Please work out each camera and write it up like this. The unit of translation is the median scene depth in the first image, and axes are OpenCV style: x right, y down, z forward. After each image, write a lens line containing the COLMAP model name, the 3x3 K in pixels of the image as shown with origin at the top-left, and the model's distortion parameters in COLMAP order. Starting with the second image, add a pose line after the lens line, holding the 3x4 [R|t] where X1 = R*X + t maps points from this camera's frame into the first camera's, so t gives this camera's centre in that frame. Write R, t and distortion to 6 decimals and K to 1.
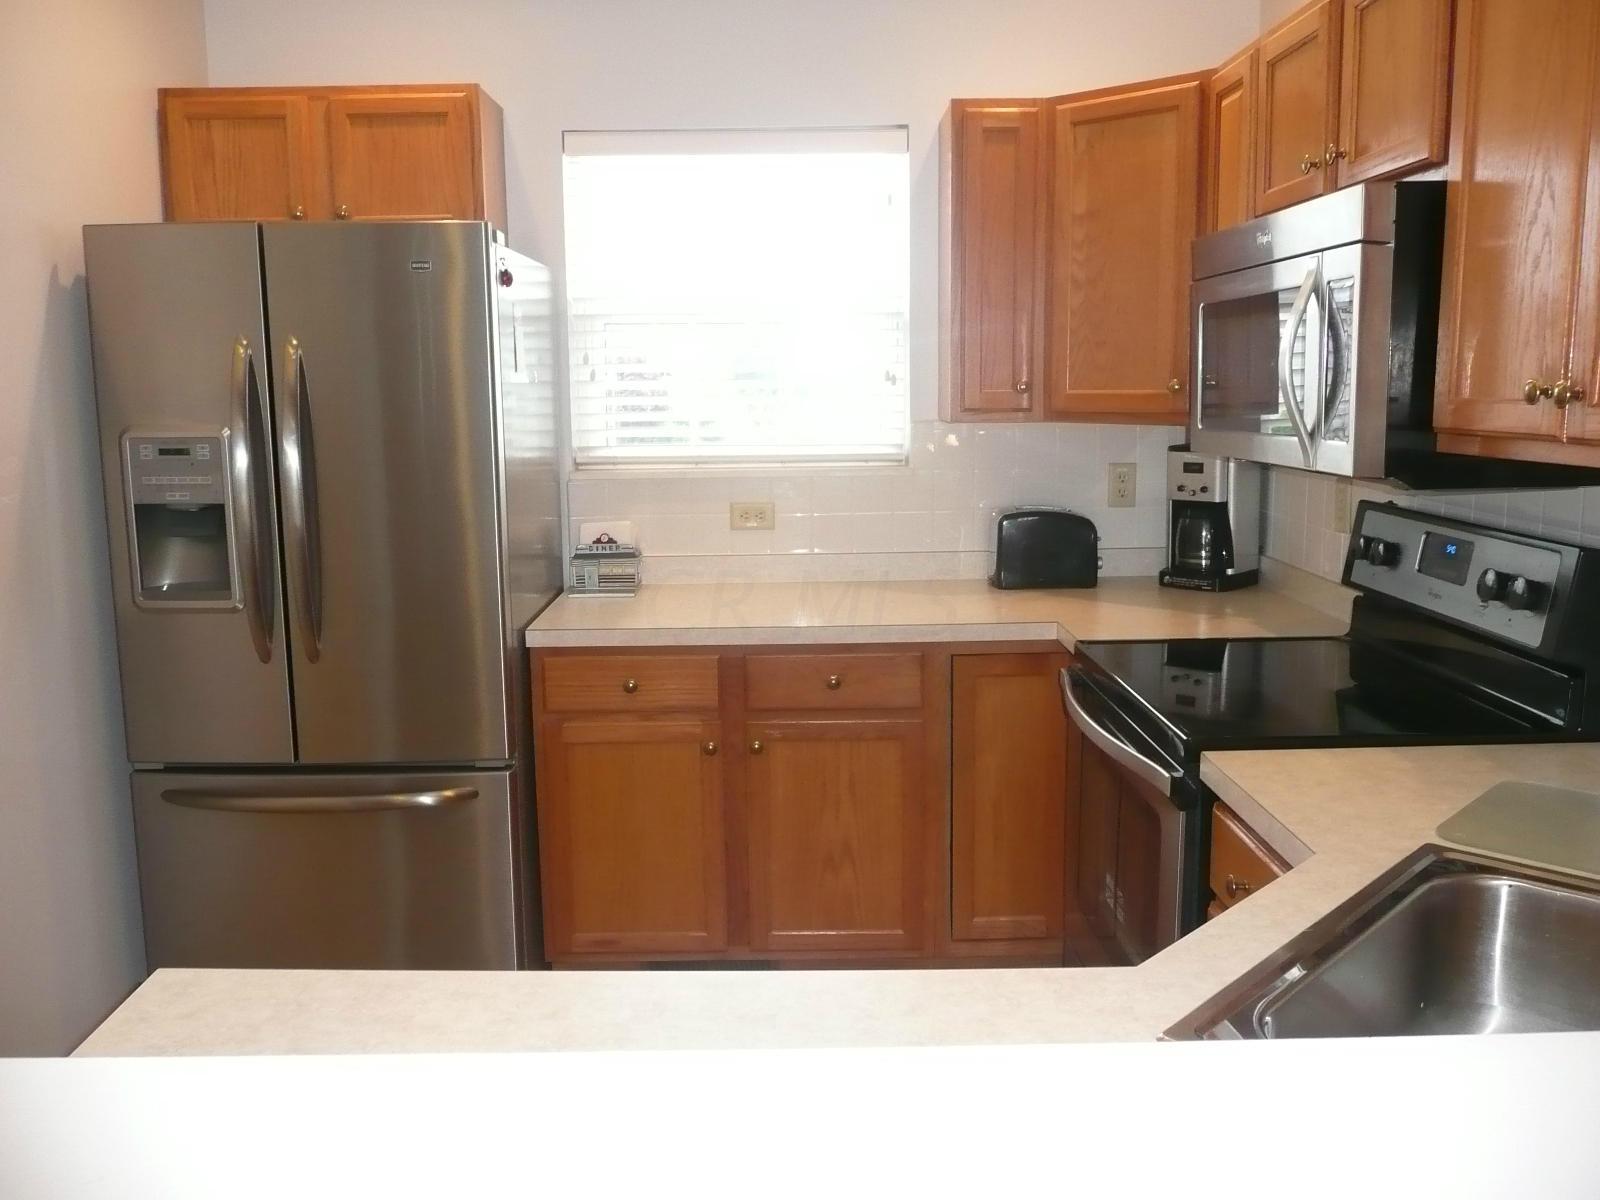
lens RADIAL K [[1344.5, 0, 798.3], [0, 1344.5, 596.2], [0, 0, 1]] dist [-0.033985, 0.029265]
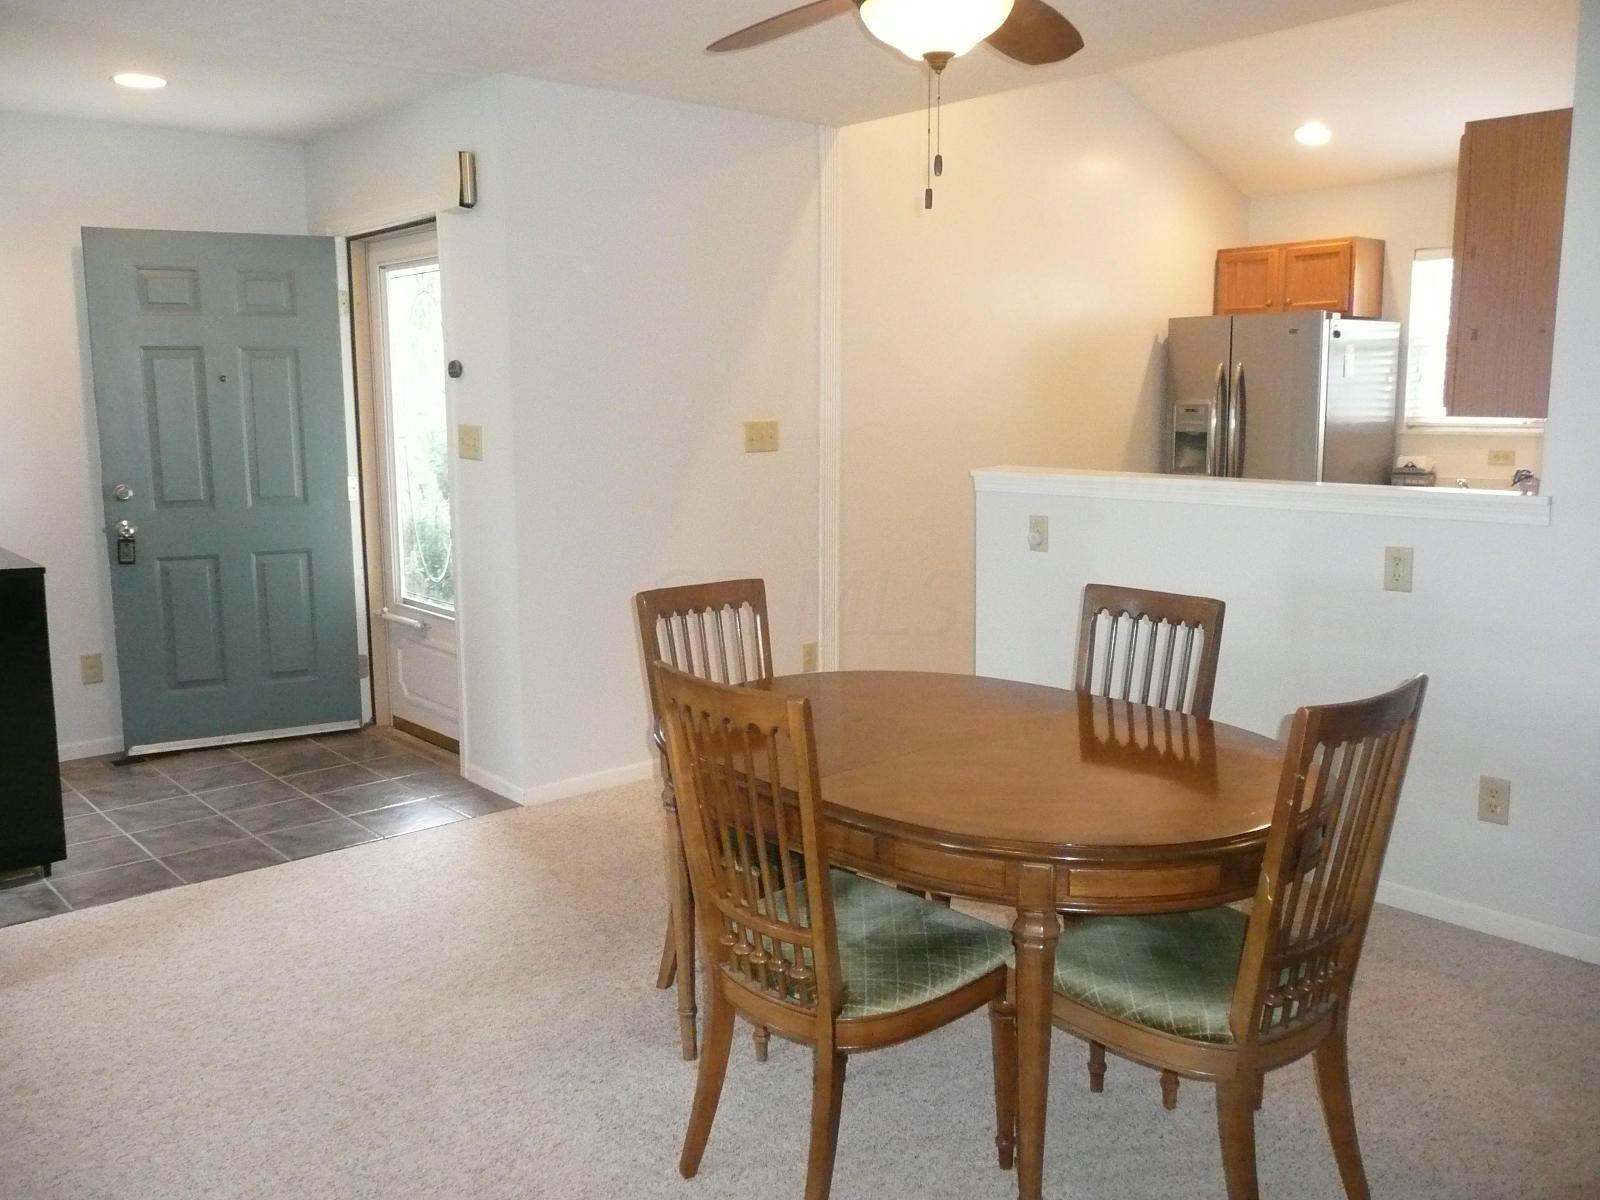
lens RADIAL K [[1344.5, 0, 798.9], [0, 1344.5, 600.1], [0, 0, 1]] dist [-0.033985, 0.029265]
pose [[0.653313, 0.117289, -0.747948, 0.807784], [-0.116264, 0.991751, 0.053967, 0.161026], [0.748108, 0.051702, 0.661560, -0.977521]]
